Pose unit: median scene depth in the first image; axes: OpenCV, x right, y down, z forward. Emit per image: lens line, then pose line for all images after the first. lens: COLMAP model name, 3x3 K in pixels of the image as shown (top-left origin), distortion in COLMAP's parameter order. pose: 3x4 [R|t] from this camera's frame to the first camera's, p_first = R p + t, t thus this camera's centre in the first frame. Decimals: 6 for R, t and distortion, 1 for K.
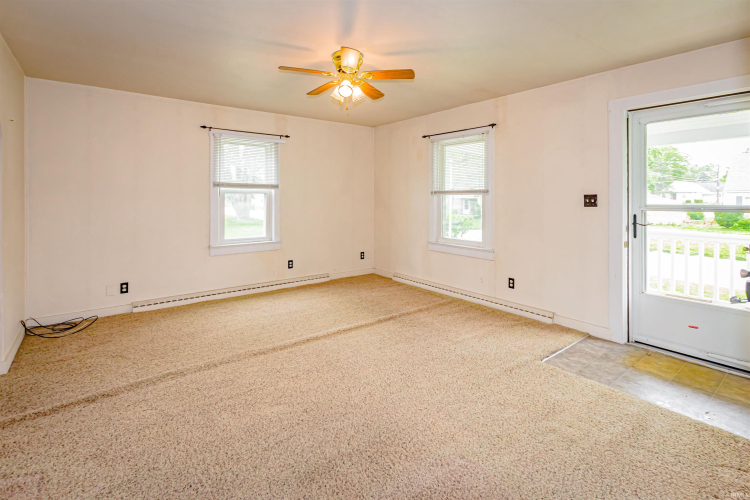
lens RADIAL K [[350.4, 0, 370.9], [0, 350.4, 200.6], [0, 0, 1]] dist [-0.002815, -0.000191]
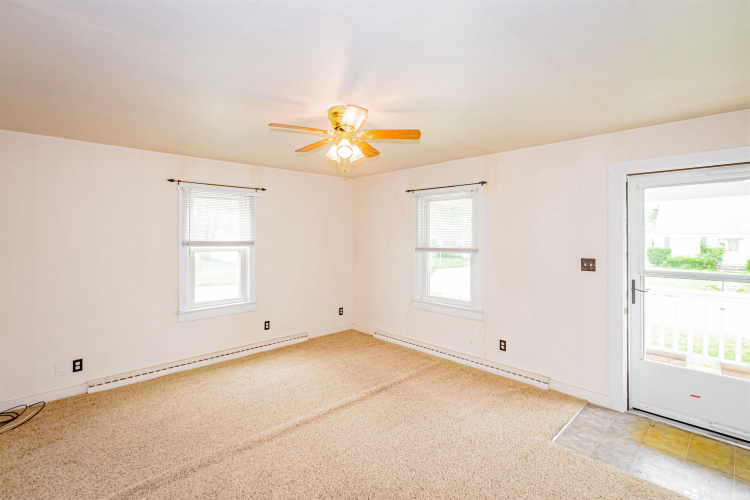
lens RADIAL K [[350.4, 0, 372.7], [0, 350.4, 246.1], [0, 0, 1]] dist [-0.002815, -0.000191]
pose [[0.995945, -0.003639, 0.089893, -0.057523], [0.003865, 0.999990, -0.002338, -0.049930], [-0.089883, 0.002676, 0.995949, 0.075792]]
